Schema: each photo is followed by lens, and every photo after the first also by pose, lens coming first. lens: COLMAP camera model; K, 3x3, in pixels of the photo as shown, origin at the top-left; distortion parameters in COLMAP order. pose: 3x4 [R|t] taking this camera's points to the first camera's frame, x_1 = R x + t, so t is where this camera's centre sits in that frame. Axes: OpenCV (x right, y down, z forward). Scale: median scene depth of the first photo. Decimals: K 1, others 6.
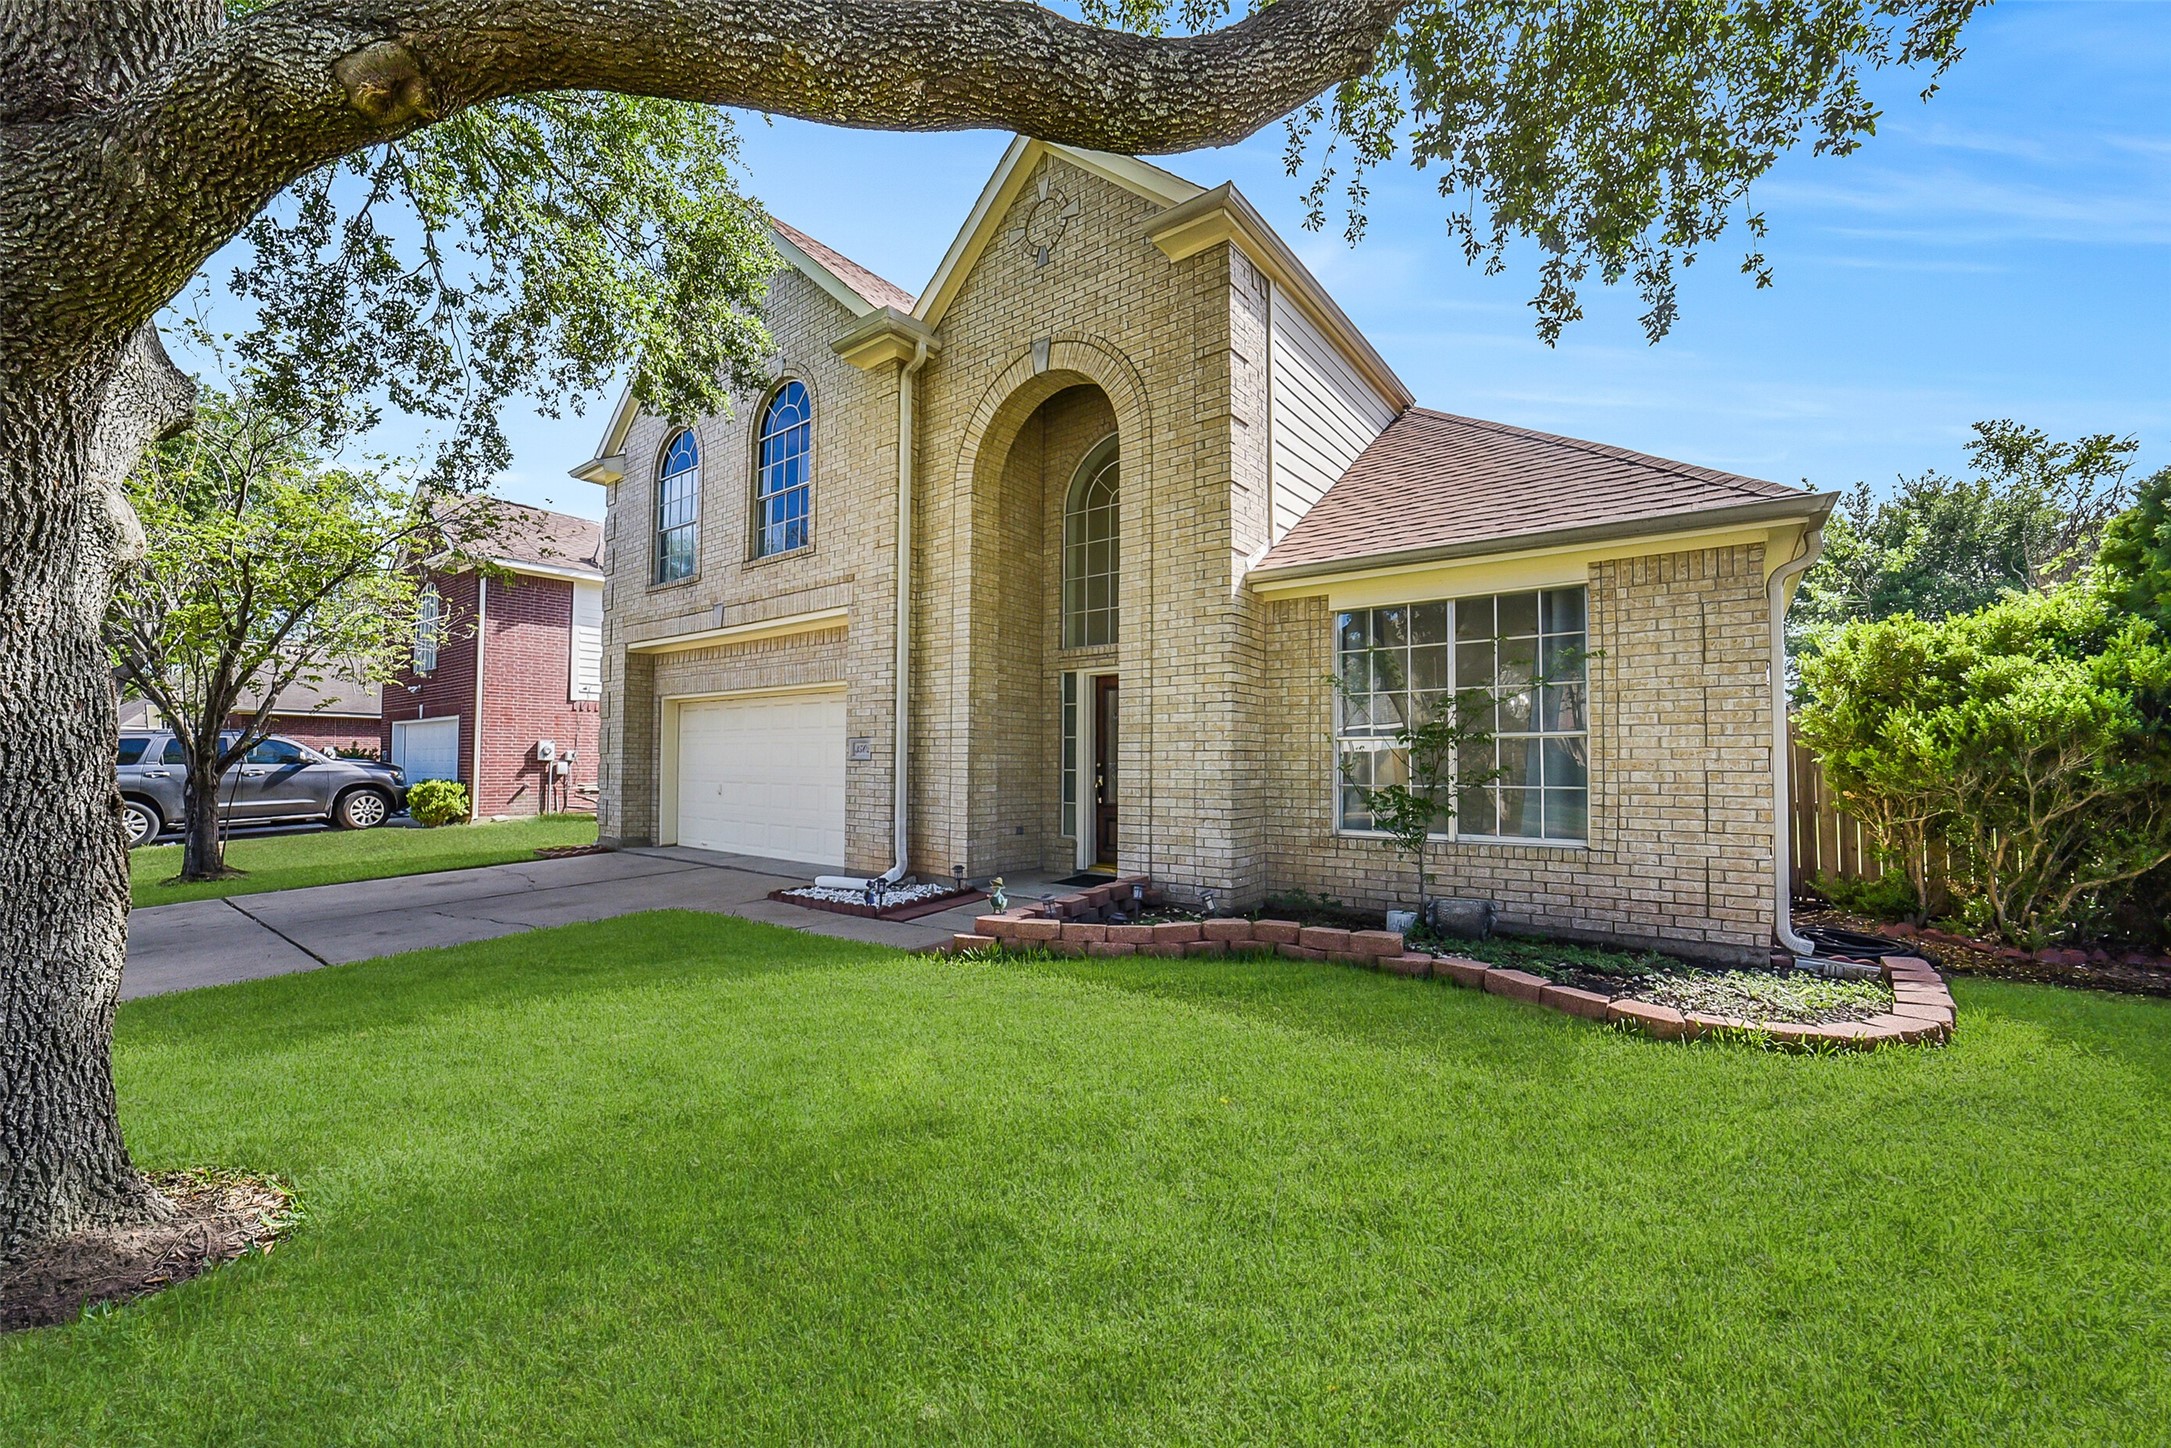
lens RADIAL K [[843.6, 0, 1083.7], [0, 843.6, 727.3], [0, 0, 1]] dist [-0.014130, 0.000161]
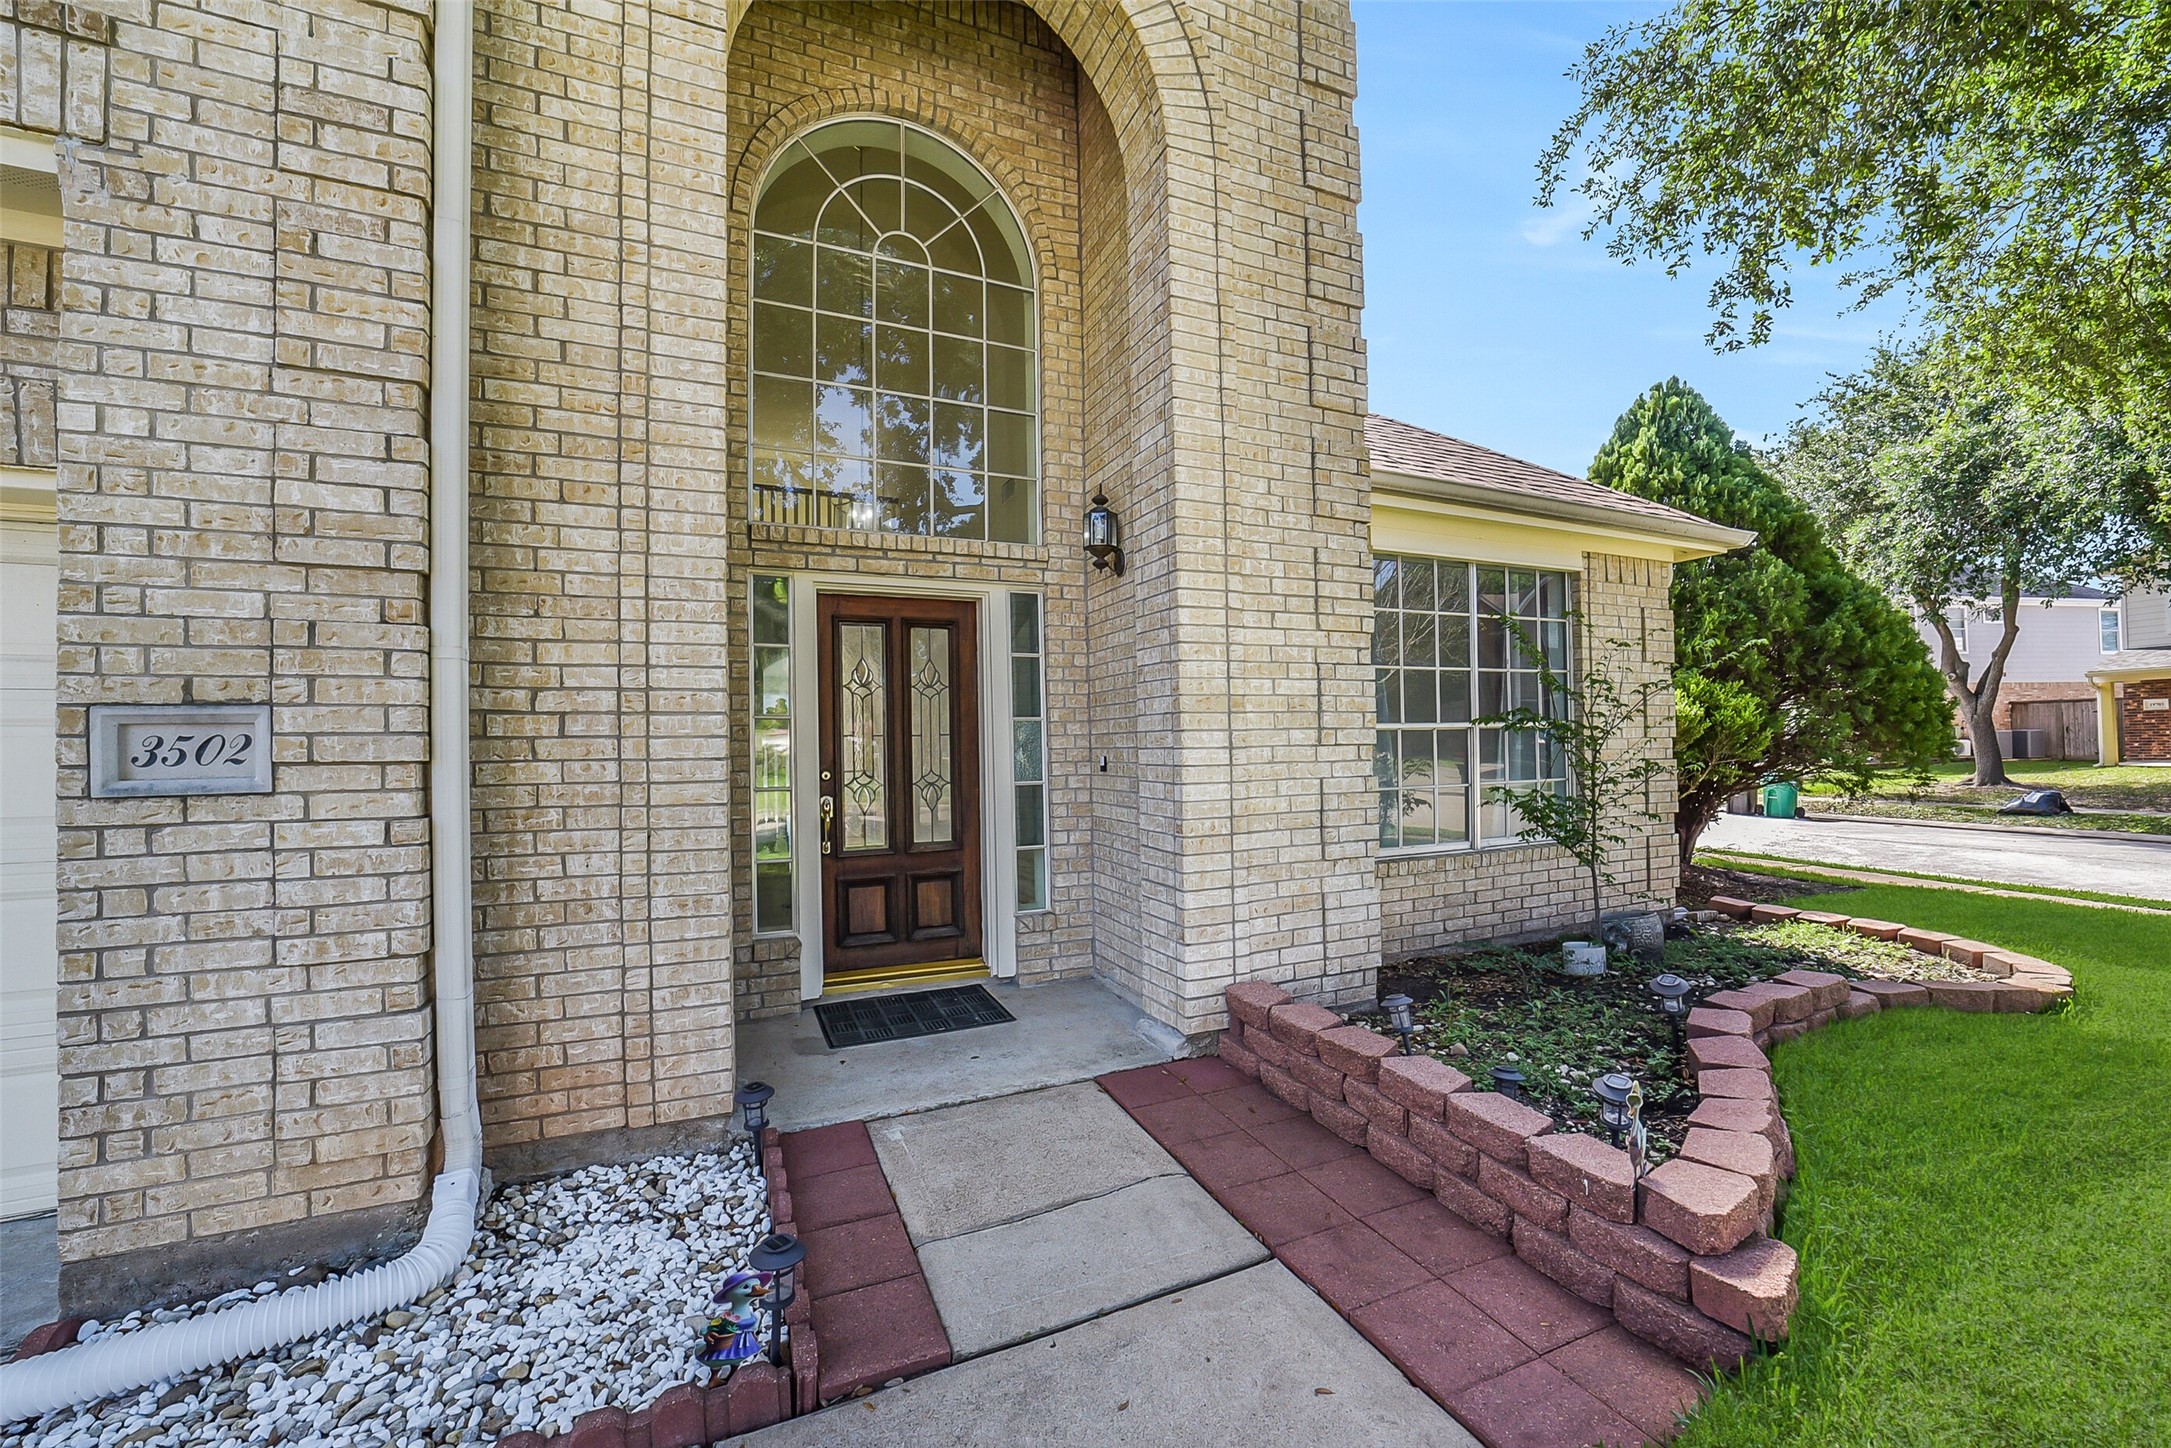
lens RADIAL K [[843.6, 0, 1088.0], [0, 843.6, 725.1], [0, 0, 1]] dist [-0.014130, 0.000161]
pose [[0.492474, 0.008038, 0.870290, -0.443957], [-0.021712, 0.999760, 0.003053, 0.015345], [-0.870056, -0.020399, 0.492531, 0.834573]]
